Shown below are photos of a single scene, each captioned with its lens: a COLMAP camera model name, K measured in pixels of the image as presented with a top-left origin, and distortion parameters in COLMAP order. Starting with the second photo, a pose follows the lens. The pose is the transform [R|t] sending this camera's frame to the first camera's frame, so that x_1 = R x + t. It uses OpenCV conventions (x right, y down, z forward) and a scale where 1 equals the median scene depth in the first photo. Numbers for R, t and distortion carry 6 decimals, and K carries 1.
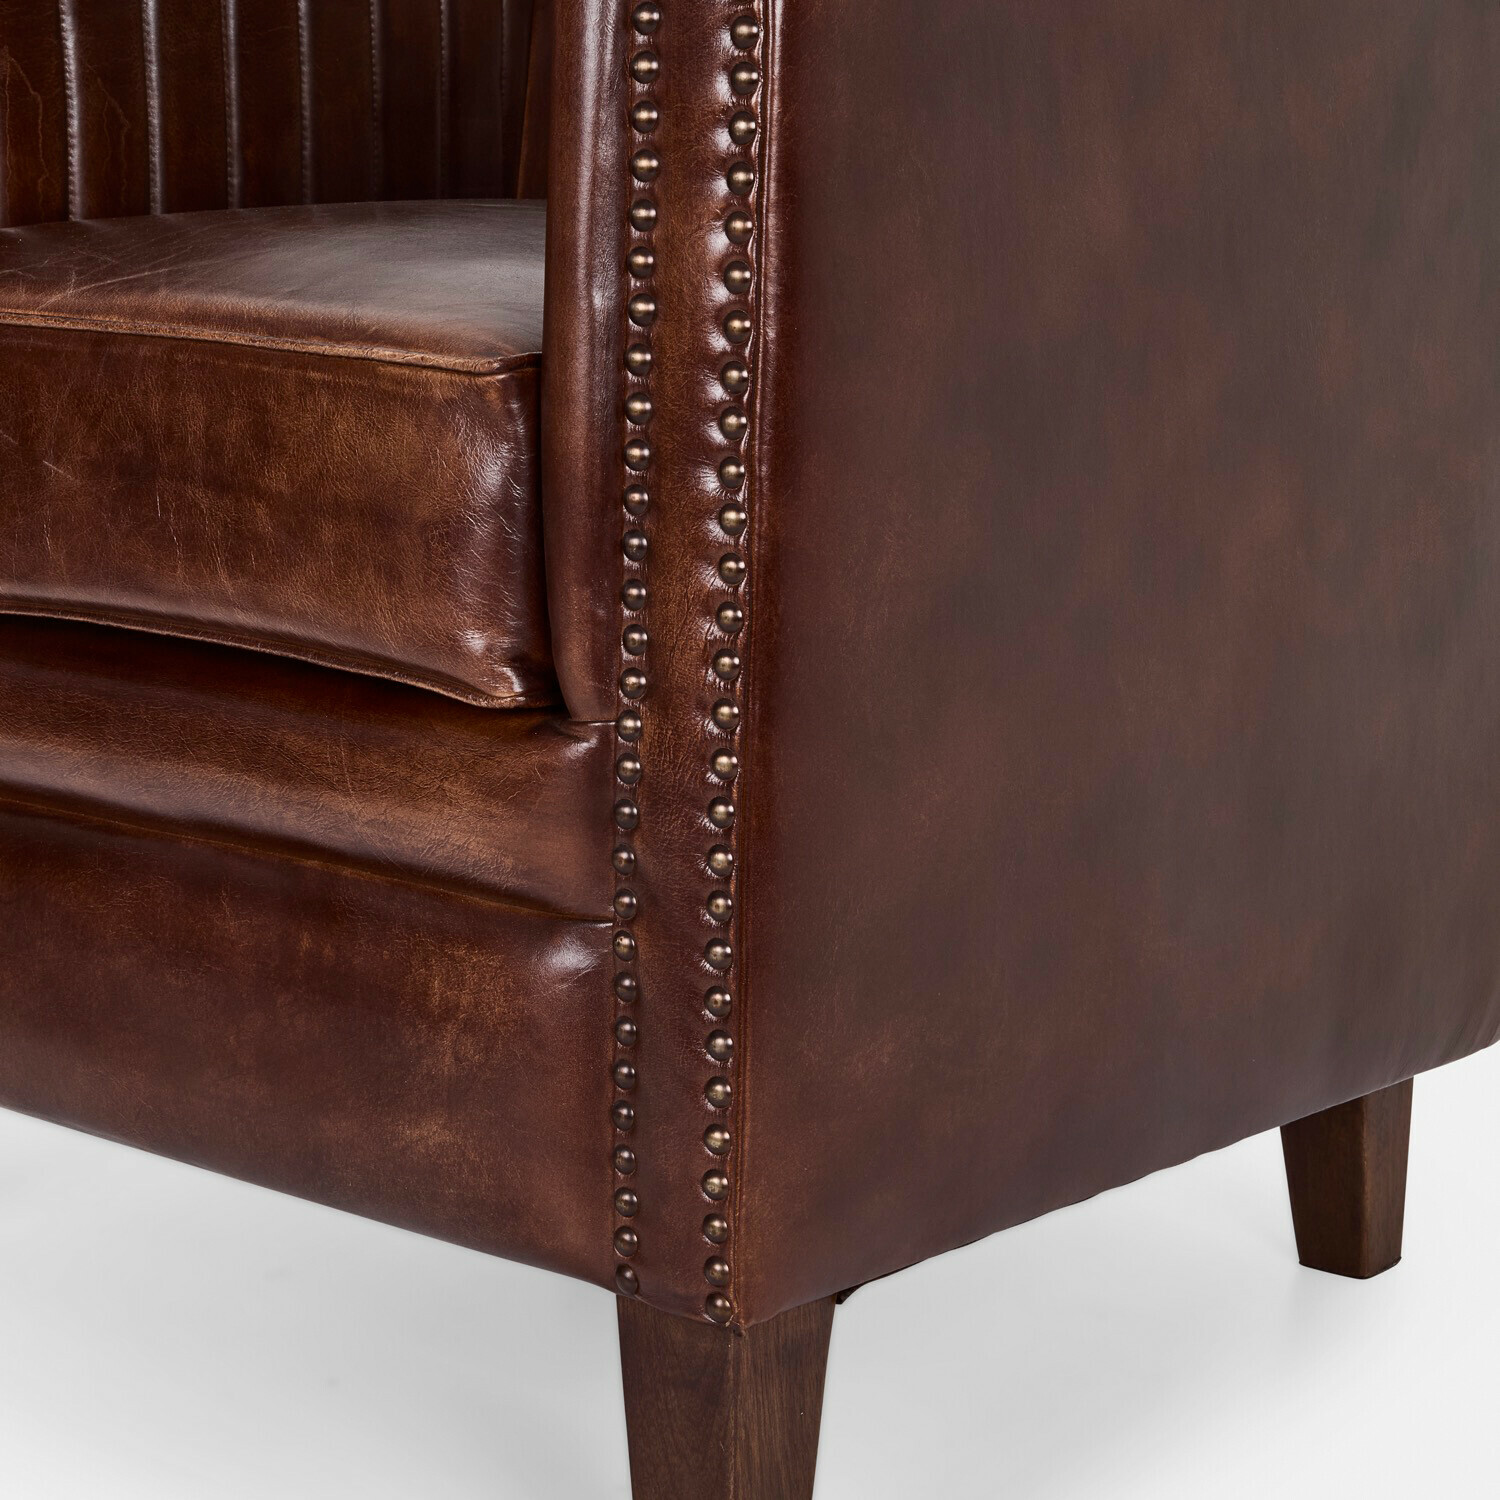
lens RADIAL K [[2945.7, 0, 750.0], [0, 2945.7, 750.0], [0, 0, 1]] dist [0.155768, 0.335310]
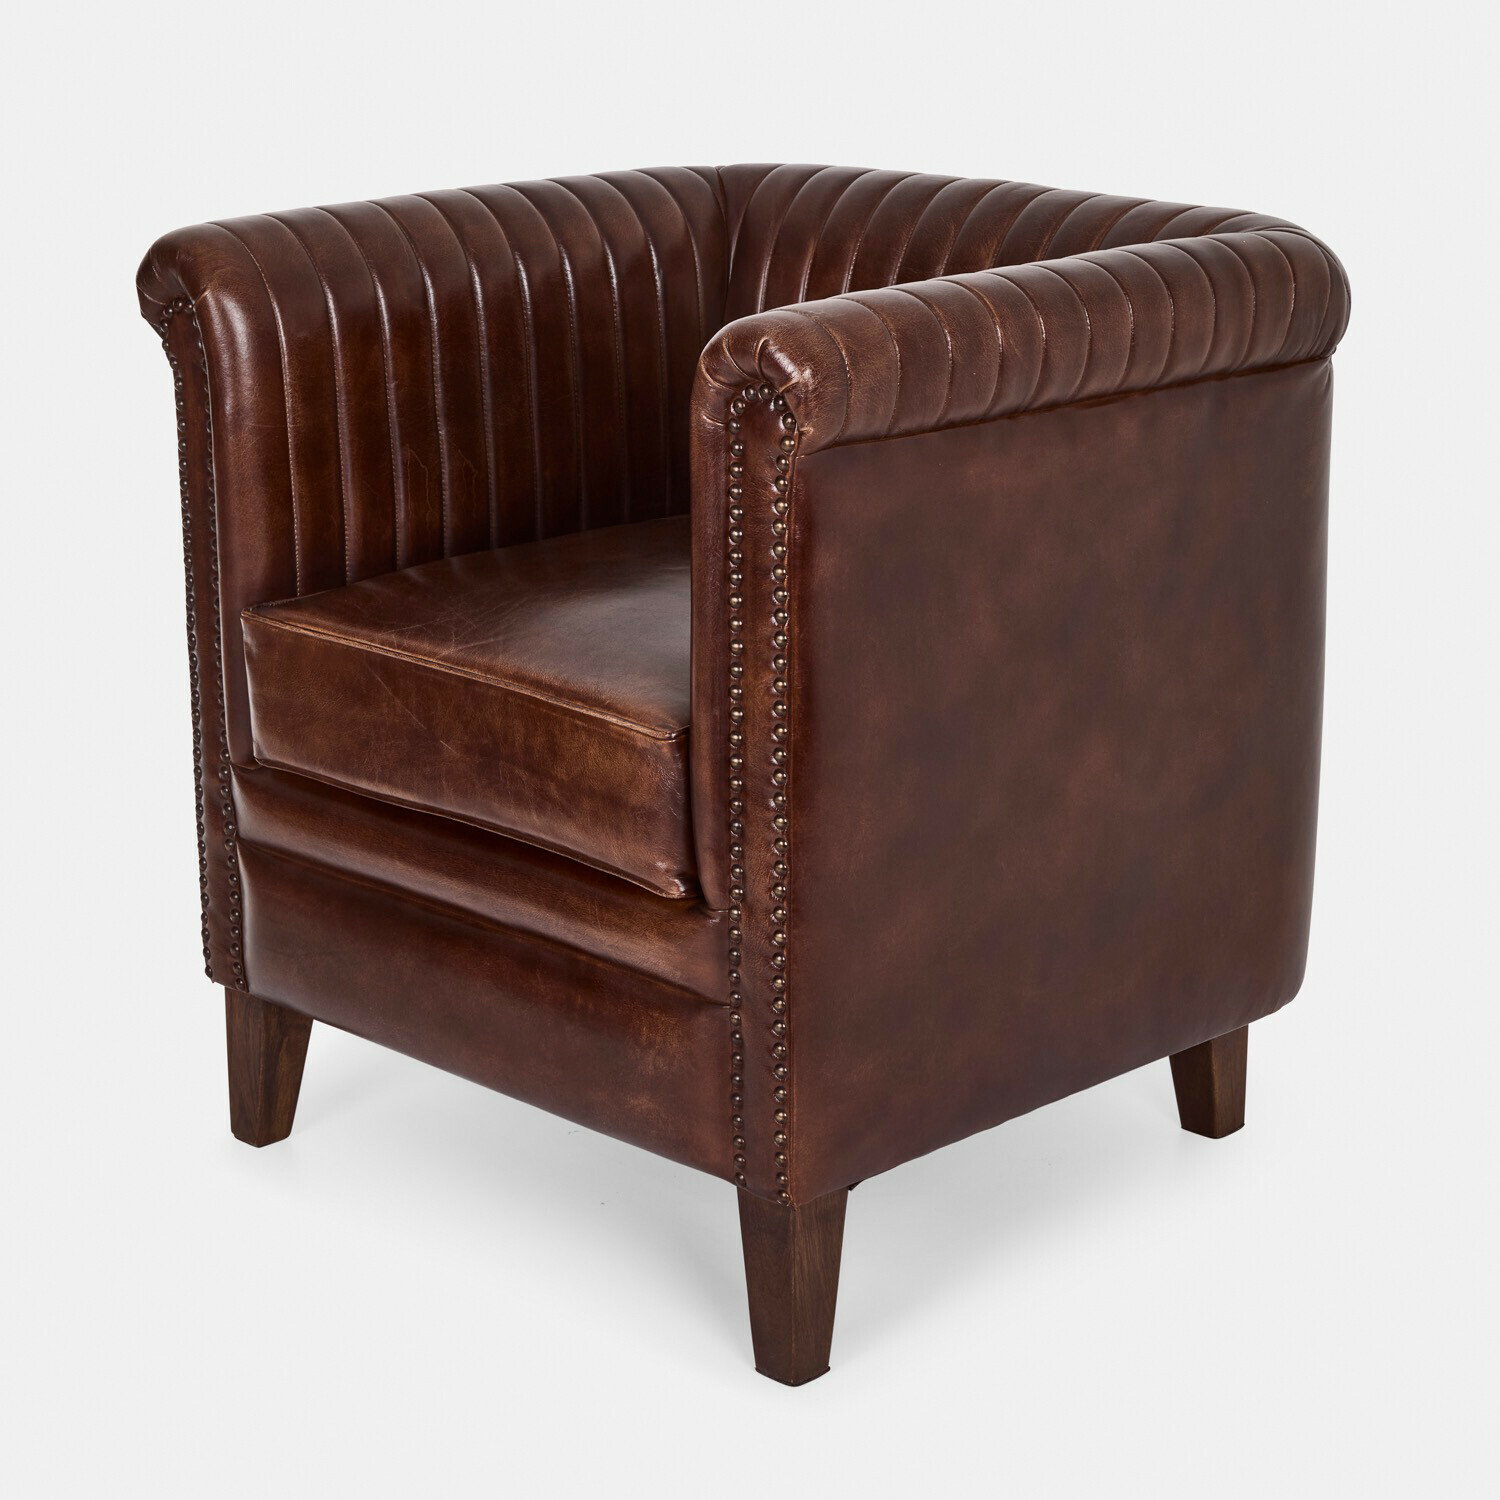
lens RADIAL K [[3023.0, 0, 852.4], [0, 3023.0, 748.3], [0, 0, 1]] dist [0.523623, 0.078080]
pose [[0.996893, 0.000154, -0.078767, 0.190713], [0.009380, 0.992649, 0.120663, -0.348349], [0.078206, -0.121027, 0.989564, -0.969314]]
